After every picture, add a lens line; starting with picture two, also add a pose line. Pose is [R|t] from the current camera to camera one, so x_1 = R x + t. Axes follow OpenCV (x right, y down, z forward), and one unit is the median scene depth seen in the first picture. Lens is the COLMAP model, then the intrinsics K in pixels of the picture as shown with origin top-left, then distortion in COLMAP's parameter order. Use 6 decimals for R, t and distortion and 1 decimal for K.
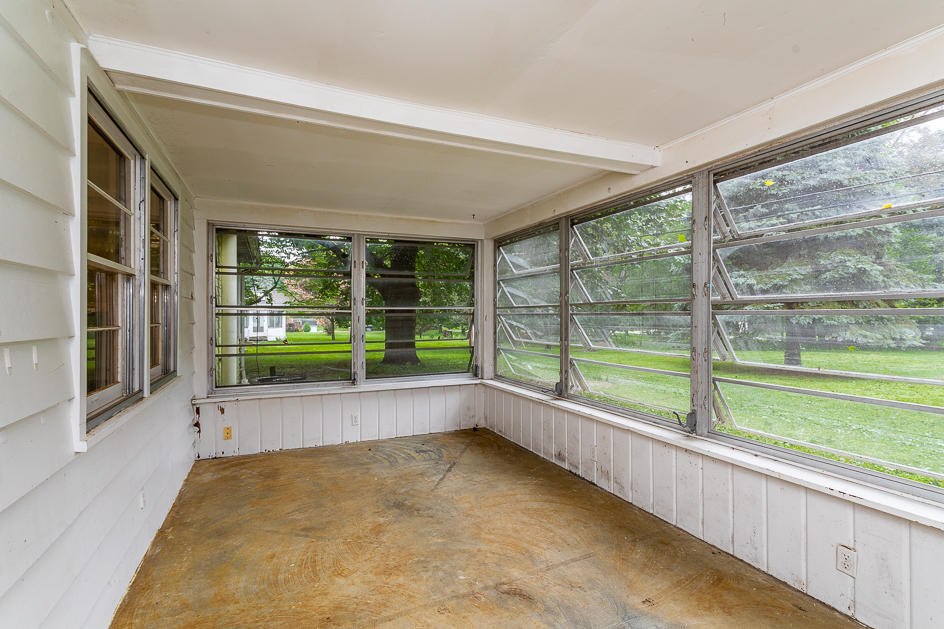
lens RADIAL K [[454.6, 0, 472.0], [0, 454.6, 314.5], [0, 0, 1]] dist [0.001693, 0.000564]
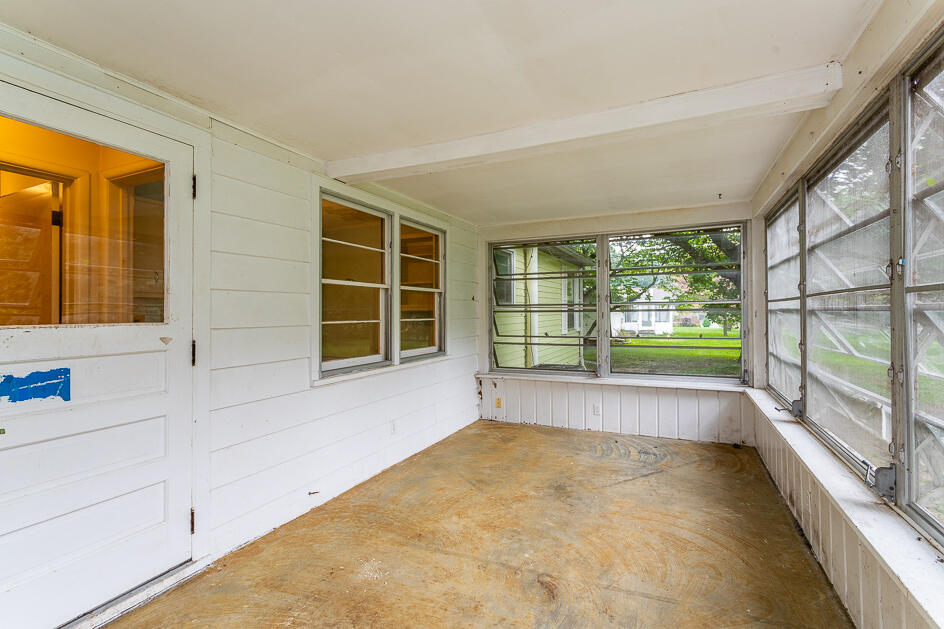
lens RADIAL K [[440.9, 0, 473.1], [0, 440.9, 307.6], [0, 0, 1]] dist [-0.000352, 0.000374]
pose [[0.654106, -0.013491, -0.756282, 0.422364], [0.010771, 0.999906, -0.008521, -0.003290], [0.756326, -0.002572, 0.654190, 0.131449]]
